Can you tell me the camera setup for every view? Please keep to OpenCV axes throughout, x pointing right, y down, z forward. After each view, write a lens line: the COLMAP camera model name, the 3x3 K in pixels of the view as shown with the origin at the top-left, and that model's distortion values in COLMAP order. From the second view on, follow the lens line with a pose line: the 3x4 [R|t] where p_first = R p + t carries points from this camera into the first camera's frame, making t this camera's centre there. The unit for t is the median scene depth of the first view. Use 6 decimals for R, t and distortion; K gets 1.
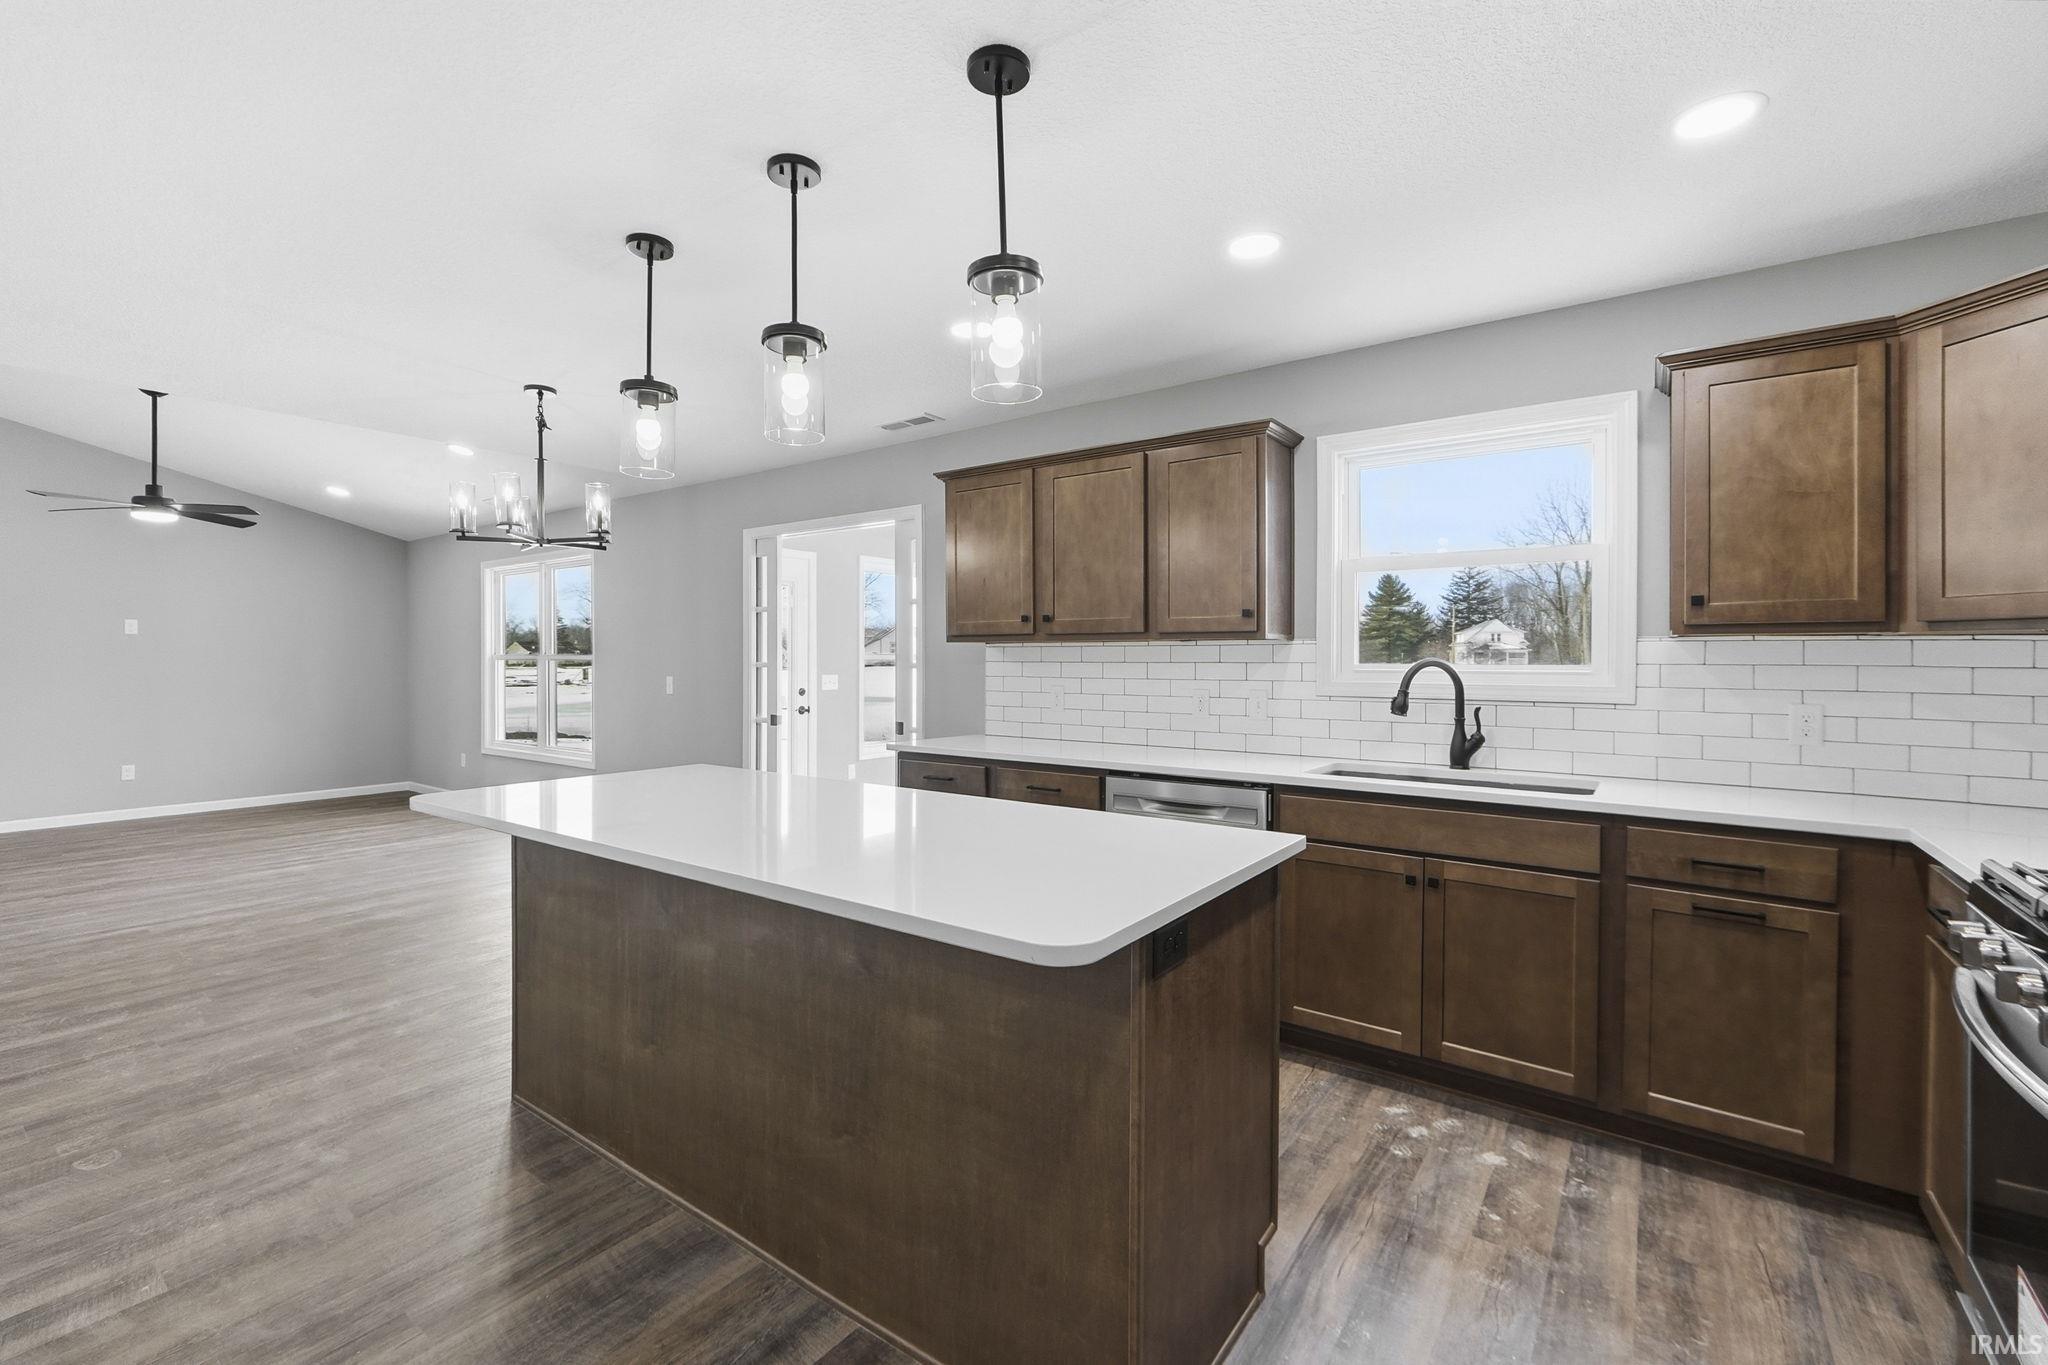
lens RADIAL K [[869.9, 0, 1012.9], [0, 869.9, 663.7], [0, 0, 1]] dist [0.002728, 0.000509]
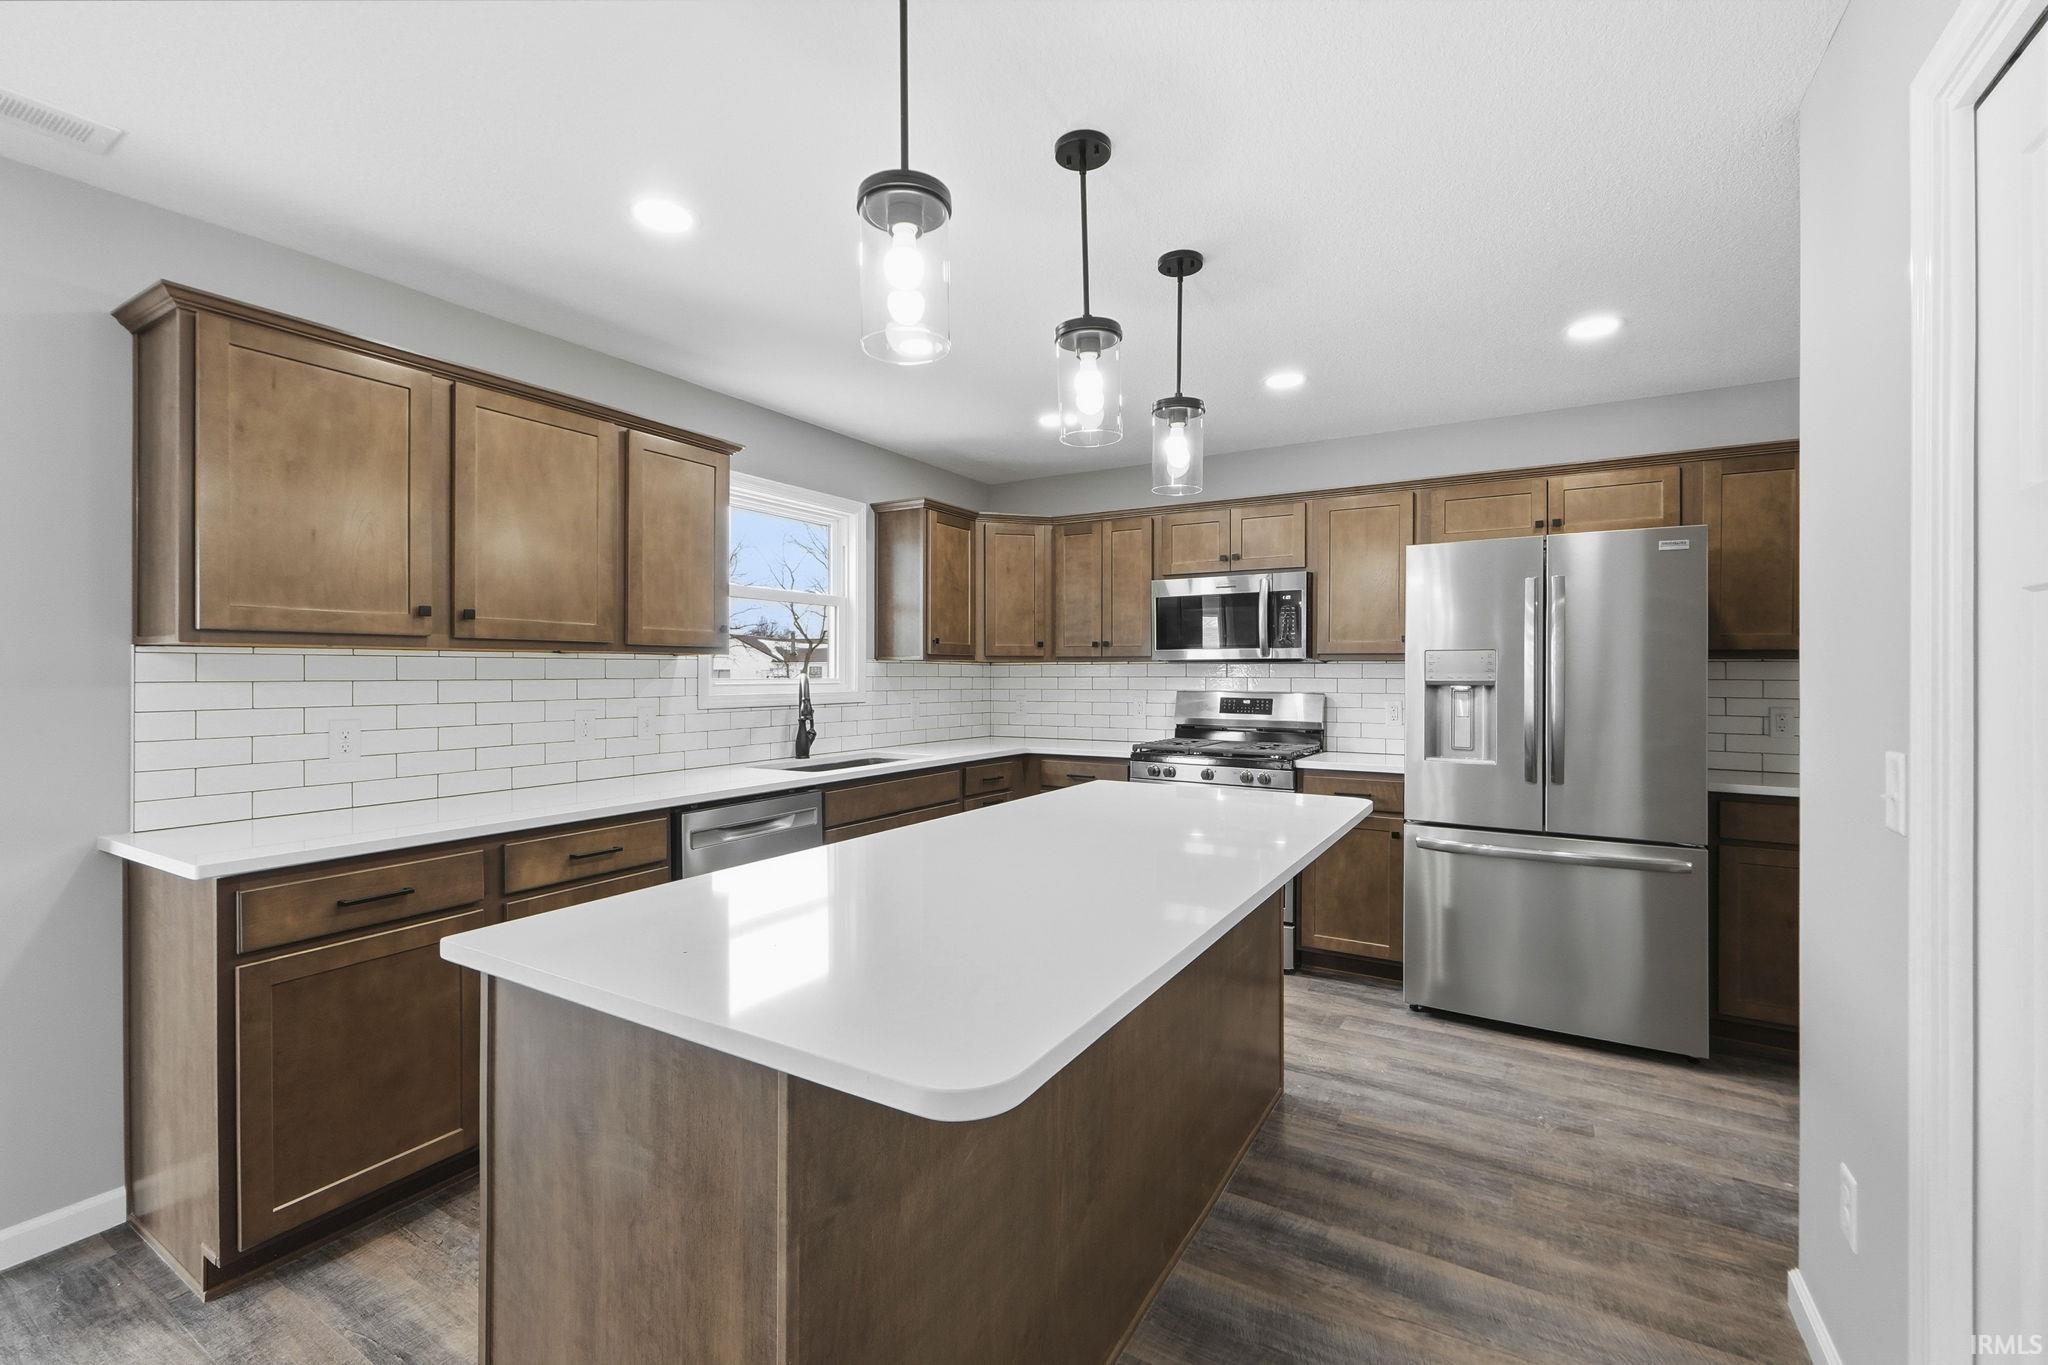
lens RADIAL K [[869.9, 0, 1016.7], [0, 869.9, 668.5], [0, 0, 1]] dist [0.002728, 0.000509]
pose [[-0.091765, 0.003453, 0.995775, -1.007095], [0.007326, 0.999969, -0.002793, -0.008988], [-0.995754, 0.007038, -0.091787, 0.995241]]
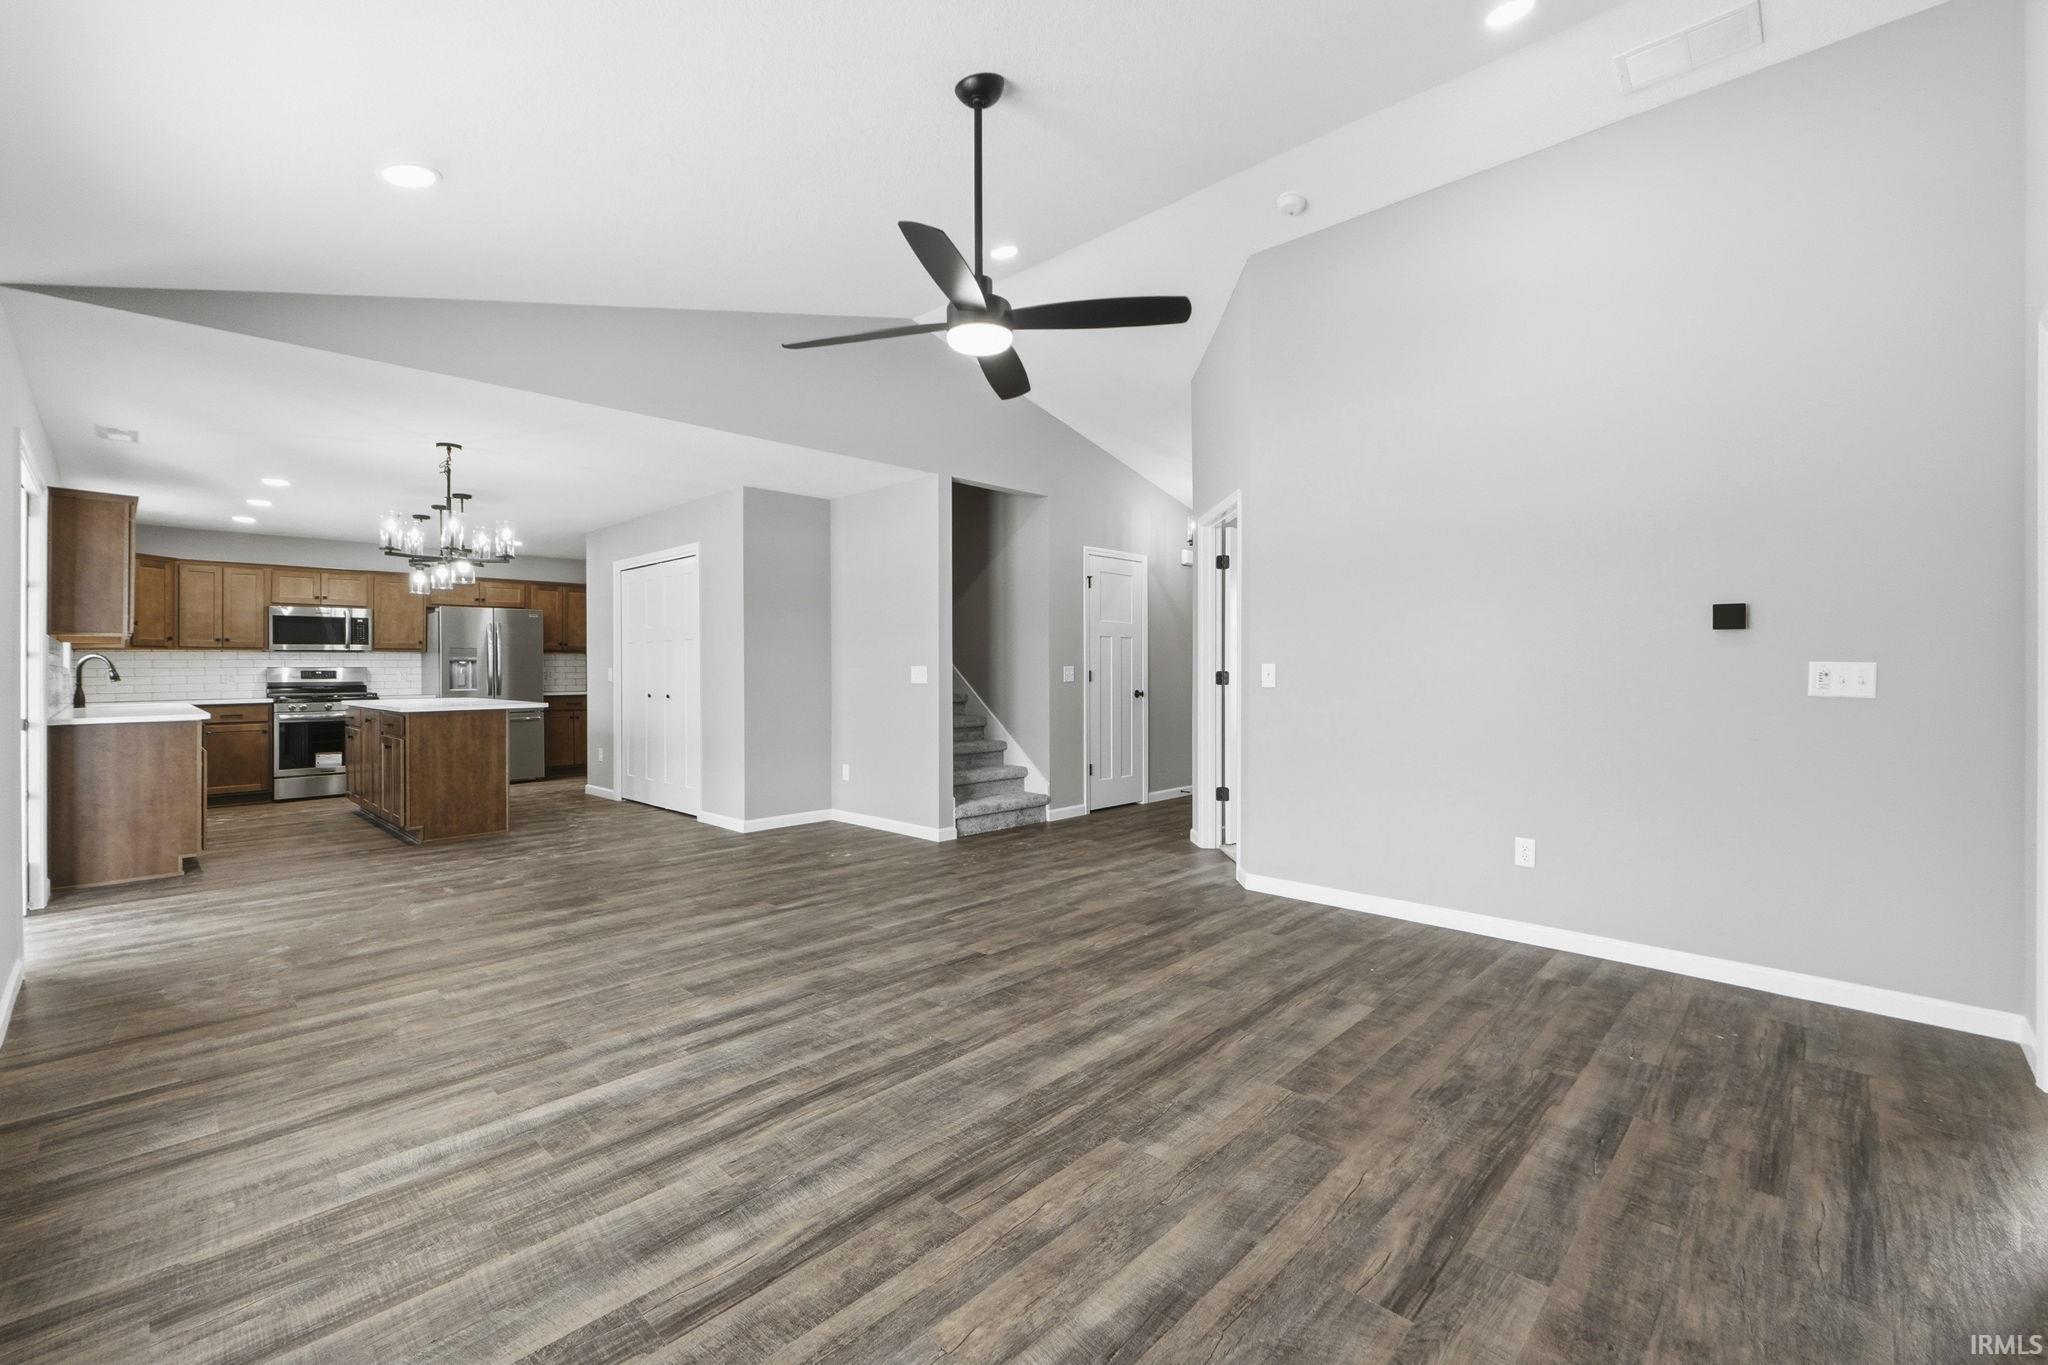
lens RADIAL K [[869.9, 0, 1010.0], [0, 869.9, 672.0], [0, 0, 1]] dist [0.002728, 0.000509]
pose [[-0.990387, 0.004459, 0.138253, -2.447177], [0.006053, 0.999920, 0.011113, 0.034771], [-0.138192, 0.011843, -0.990335, 3.423156]]
